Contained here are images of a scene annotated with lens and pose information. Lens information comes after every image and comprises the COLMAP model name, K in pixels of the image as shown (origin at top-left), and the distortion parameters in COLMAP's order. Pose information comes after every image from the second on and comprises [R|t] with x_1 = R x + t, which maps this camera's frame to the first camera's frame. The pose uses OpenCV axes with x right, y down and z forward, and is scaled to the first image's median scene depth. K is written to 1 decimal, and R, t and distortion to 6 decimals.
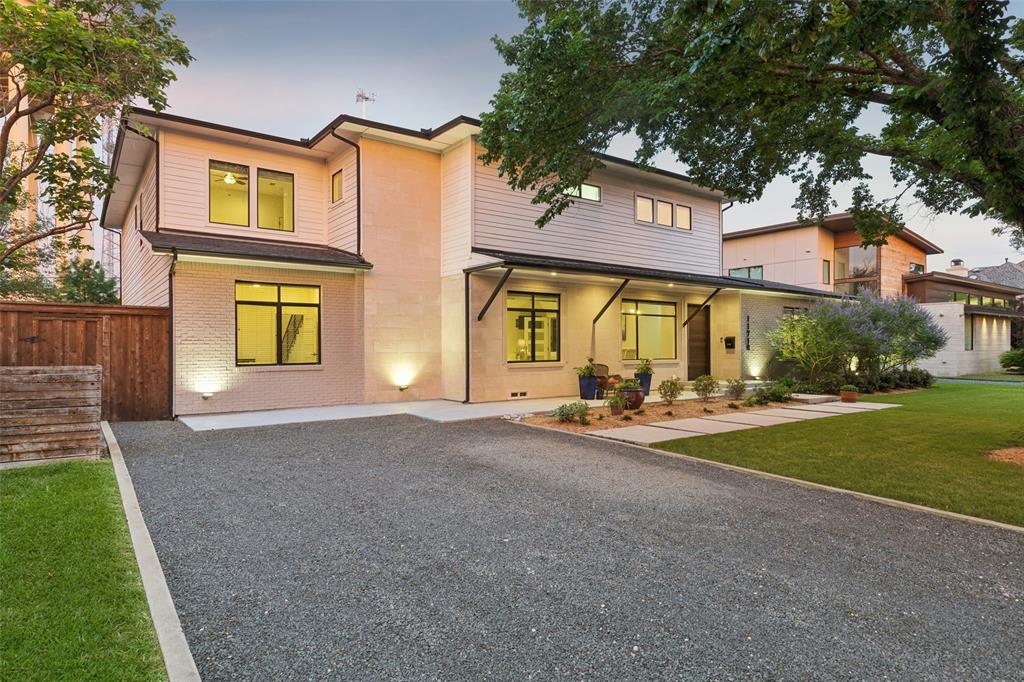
lens RADIAL K [[588.5, 0, 512.0], [0, 588.5, 341.0], [0, 0, 1]] dist [0.003217, 0.000534]
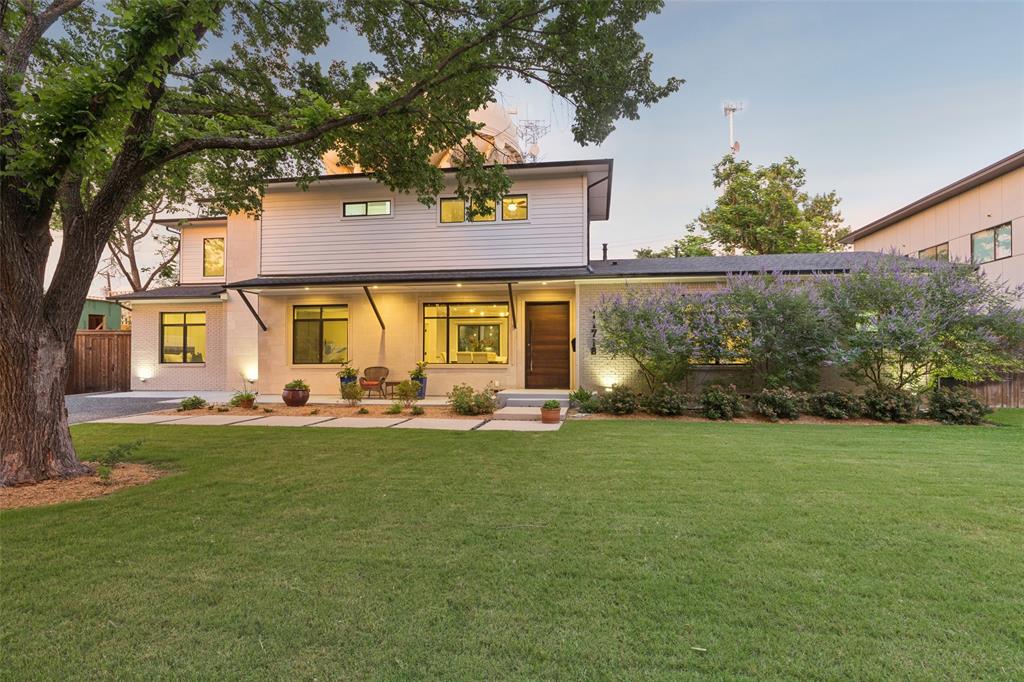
lens RADIAL K [[547.8, 0, 512.0], [0, 547.8, 341.0], [0, 0, 1]] dist [0.002853, 0.001156]
pose [[0.700595, -0.020054, -0.713278, 1.149513], [0.008065, 0.999764, -0.020186, 0.016145], [0.713514, 0.008390, 0.700591, 0.531167]]
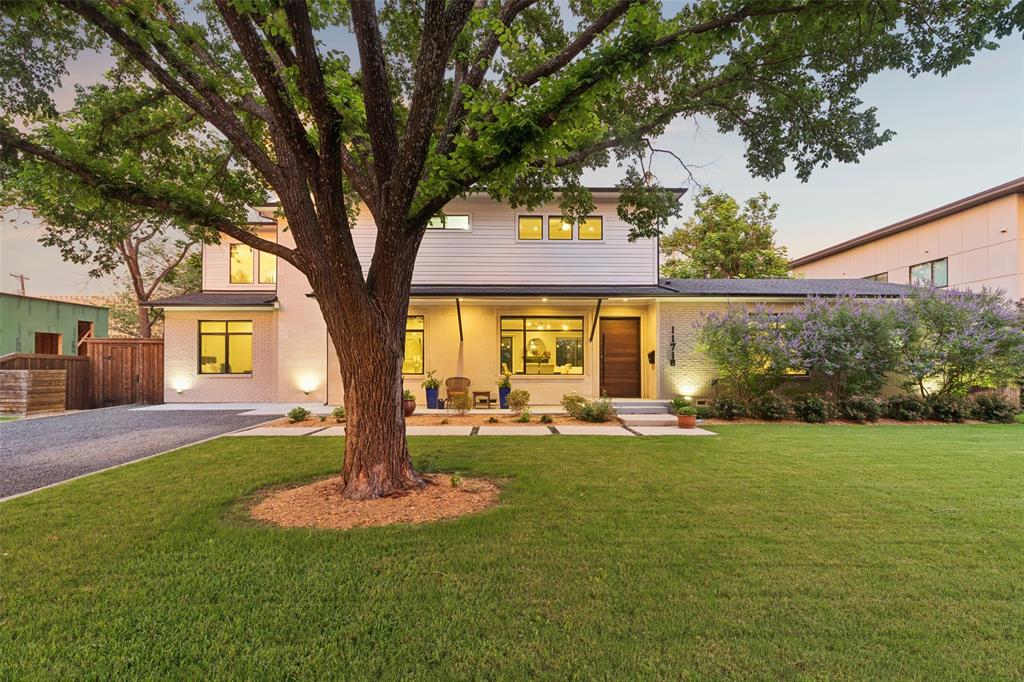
lens RADIAL K [[529.7, 0, 508.4], [0, 529.7, 358.3], [0, 0, 1]] dist [-0.001380, -0.000175]
pose [[0.810353, -0.008764, -0.585876, 0.894021], [0.004356, 0.999951, -0.008933, 0.014468], [0.585925, 0.004686, 0.810352, 0.284233]]
